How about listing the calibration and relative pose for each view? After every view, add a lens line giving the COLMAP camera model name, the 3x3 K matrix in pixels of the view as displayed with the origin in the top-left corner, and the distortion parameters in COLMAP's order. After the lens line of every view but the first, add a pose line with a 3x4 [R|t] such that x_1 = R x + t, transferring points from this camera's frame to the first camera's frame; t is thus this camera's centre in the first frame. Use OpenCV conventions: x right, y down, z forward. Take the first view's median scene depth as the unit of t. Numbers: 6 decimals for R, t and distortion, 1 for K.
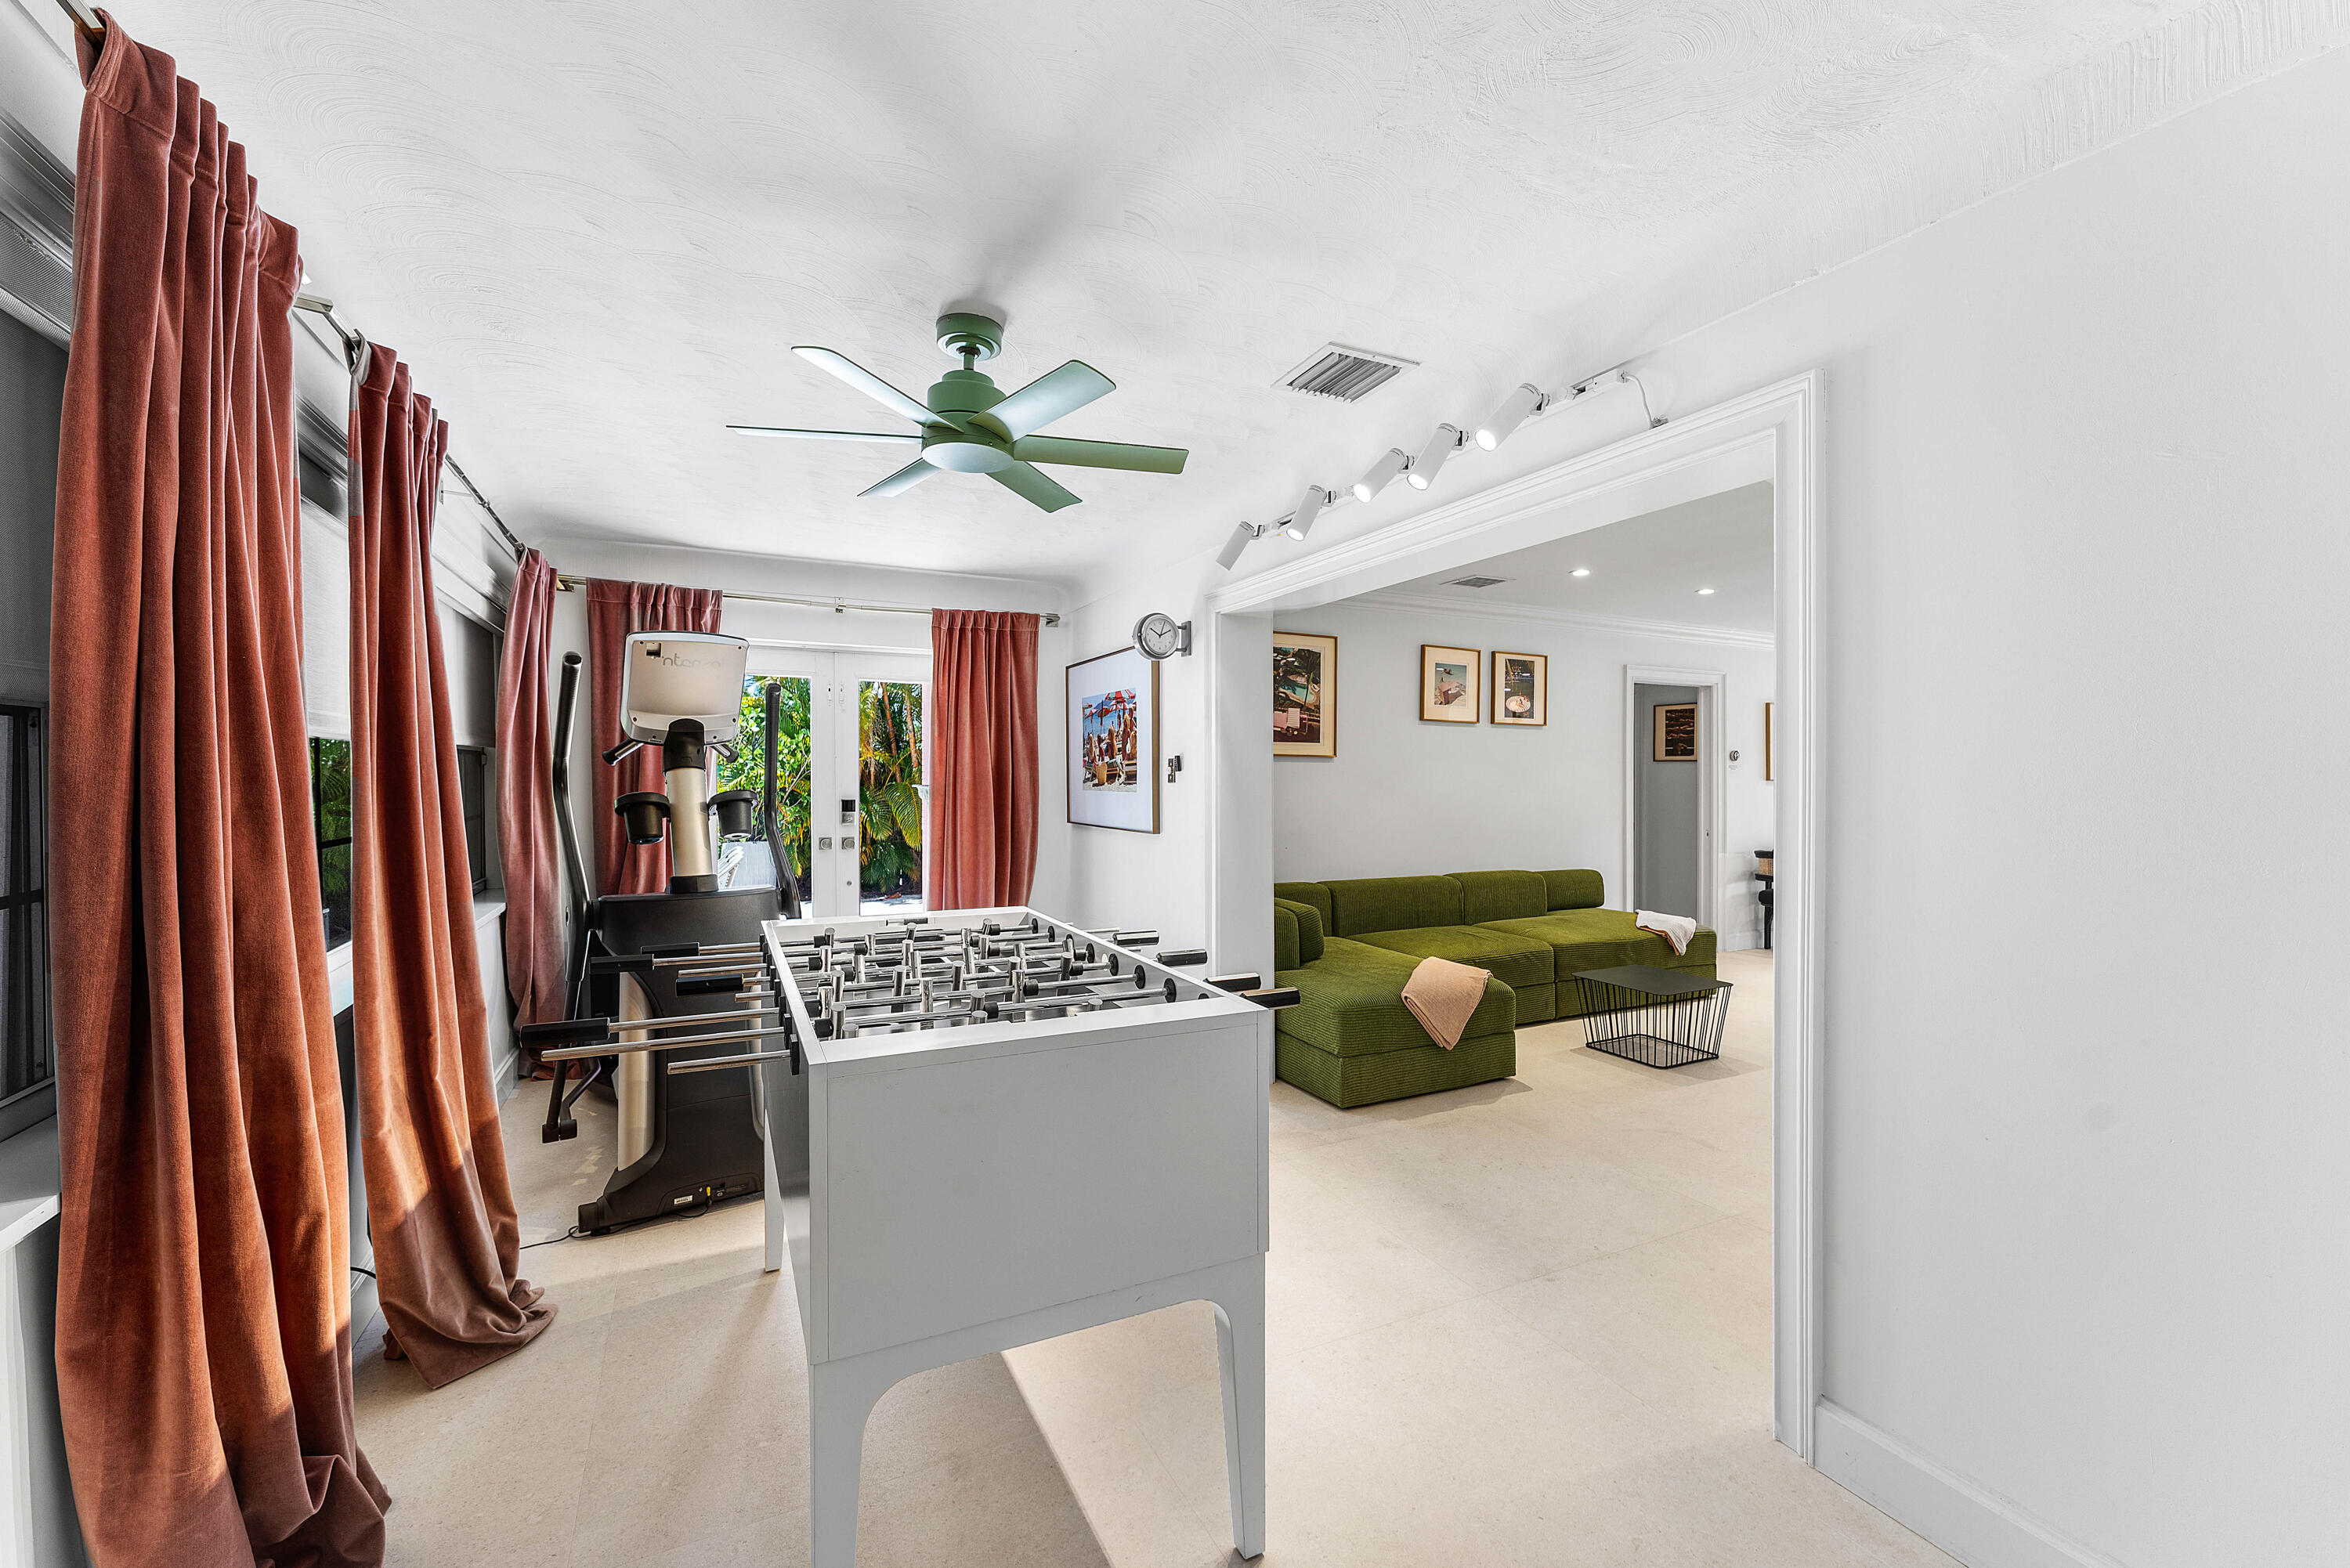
lens RADIAL K [[957.7, 0, 1175.0], [0, 957.7, 784.0], [0, 0, 1]] dist [0.000339, -0.000116]
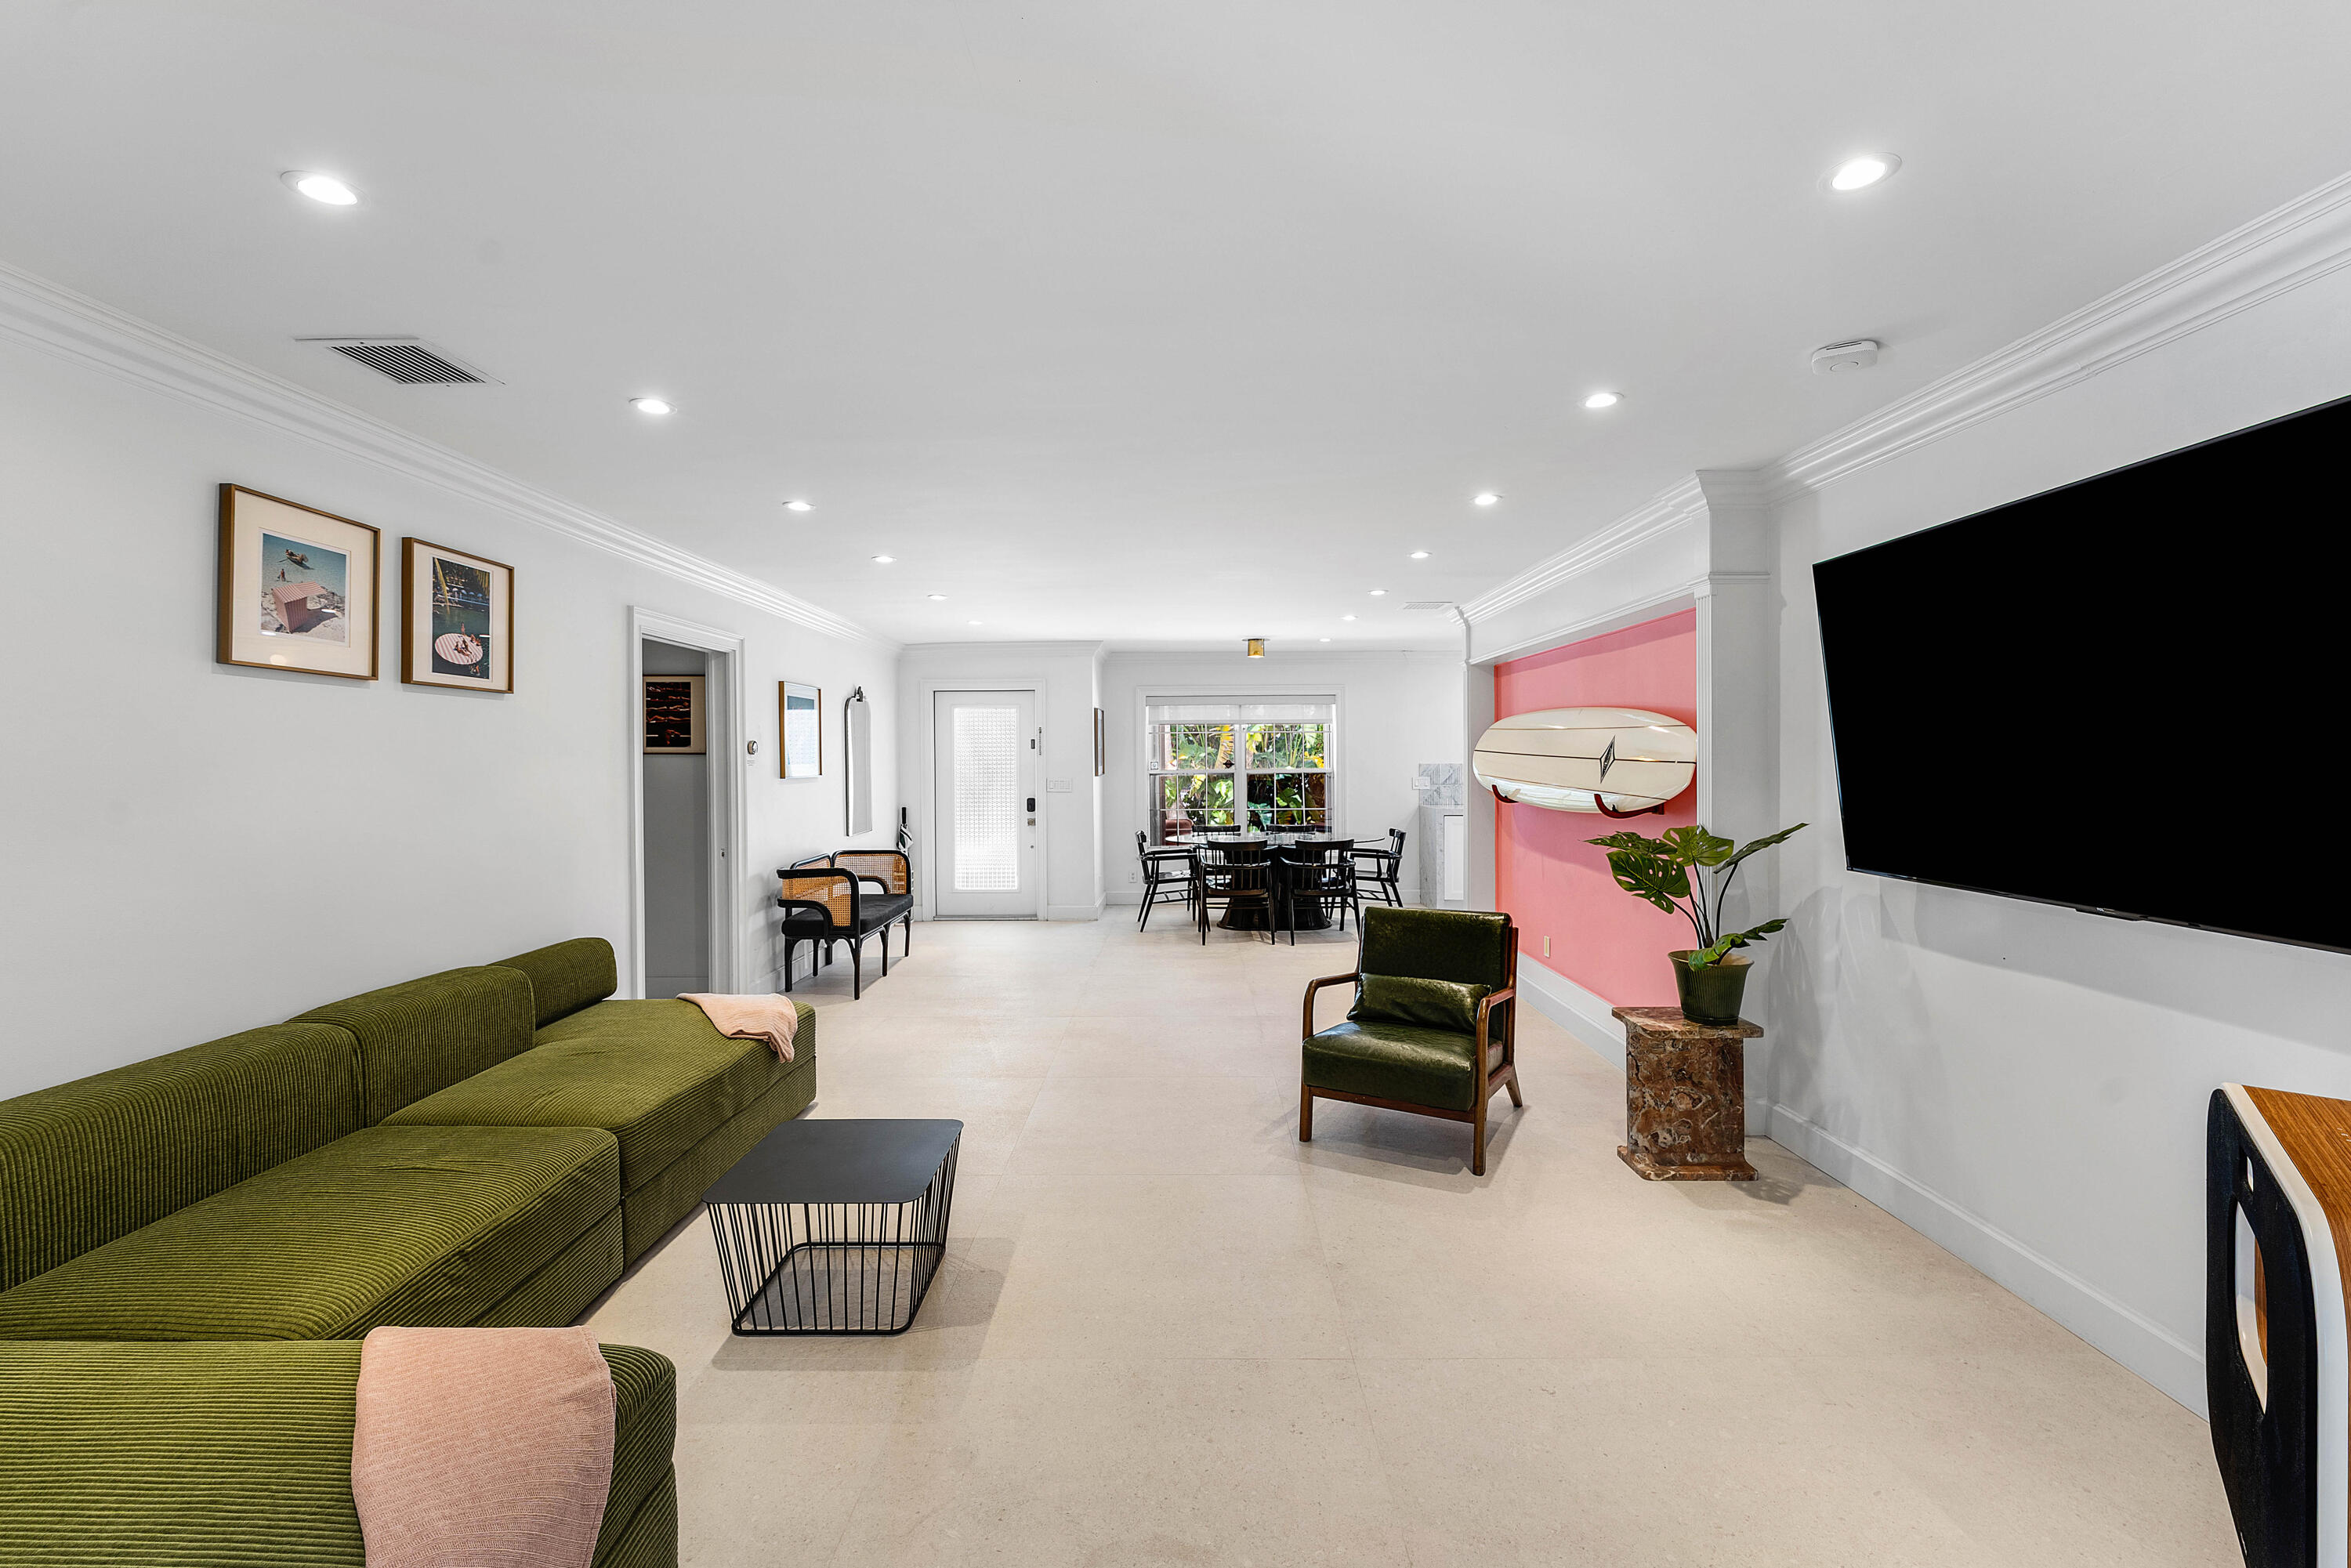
lens RADIAL K [[960.6, 0, 1207.4], [0, 960.6, 756.9], [0, 0, 1]] dist [-0.001405, -0.000275]
pose [[0.430222, -0.002219, 0.902721, 0.060434], [0.014618, 0.999883, -0.004509, -0.016107], [-0.902605, 0.015136, 0.430204, 0.408538]]
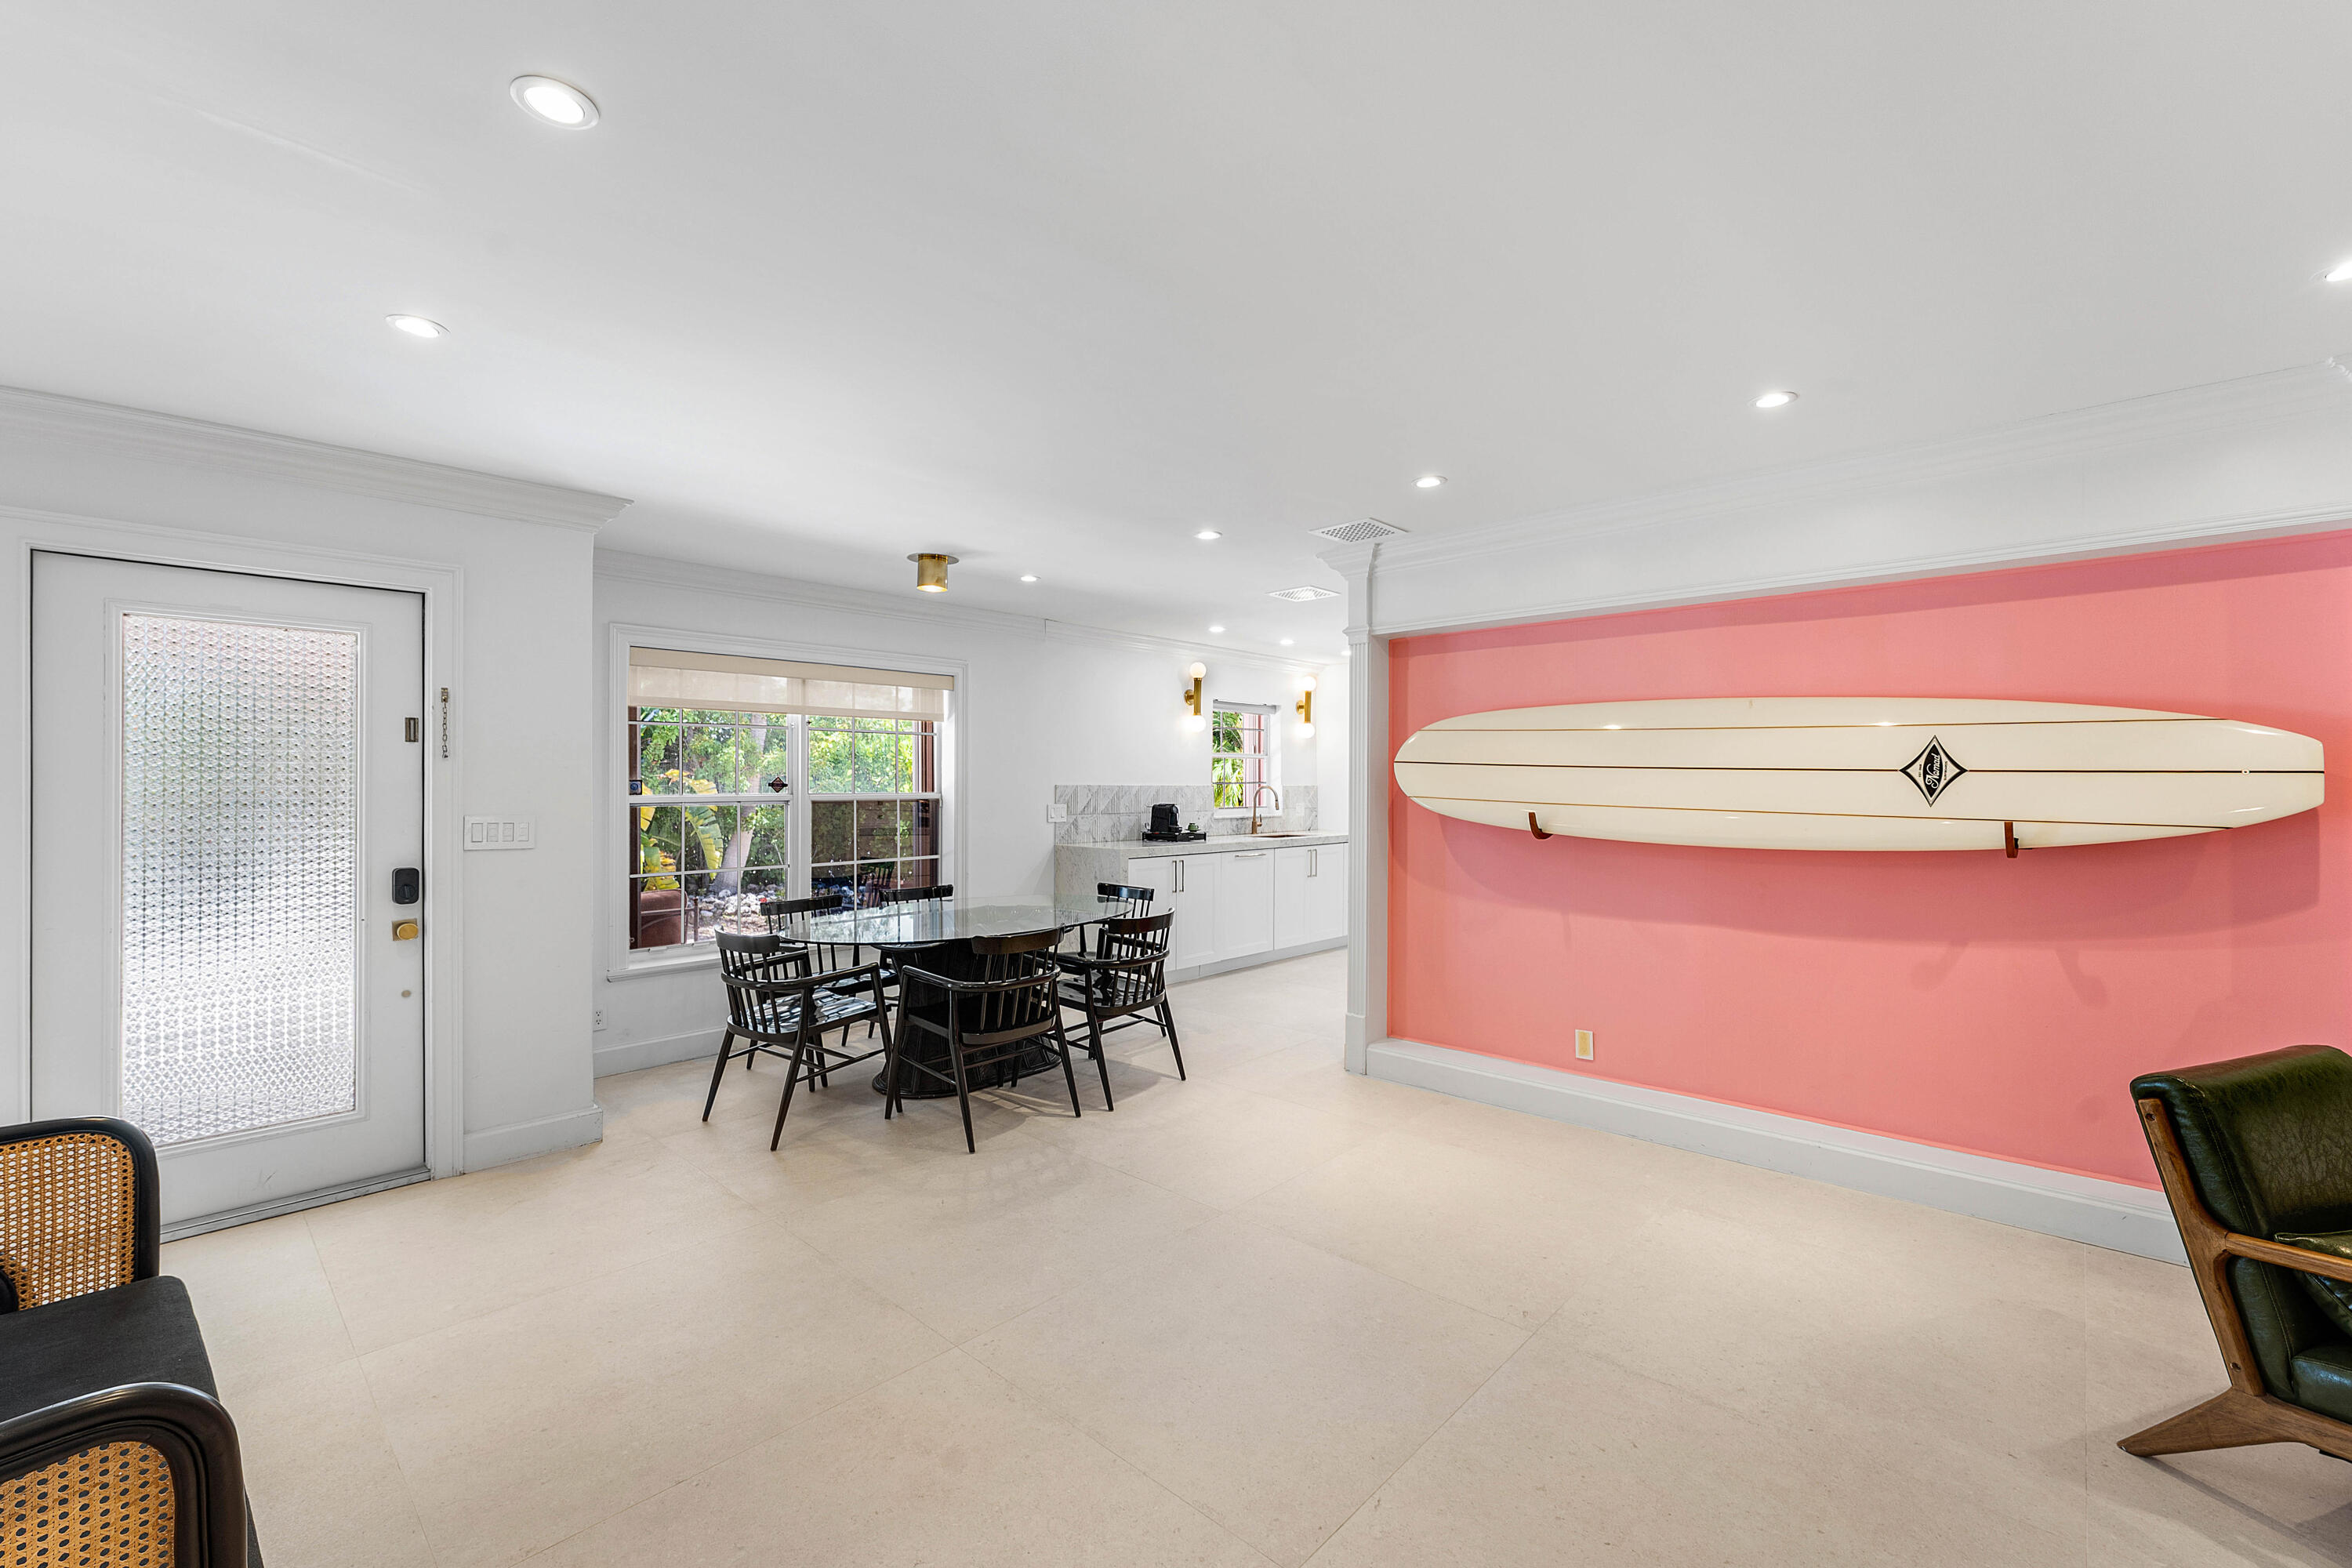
lens RADIAL K [[965.3, 0, 1176.0], [0, 965.3, 784.0], [0, 0, 1]] dist [-0.000142, 0.000062]
pose [[-0.351847, -0.000652, 0.936057, 0.515245], [0.010753, 0.999931, 0.004738, -0.012215], [-0.935996, 0.011732, -0.351815, 0.987644]]
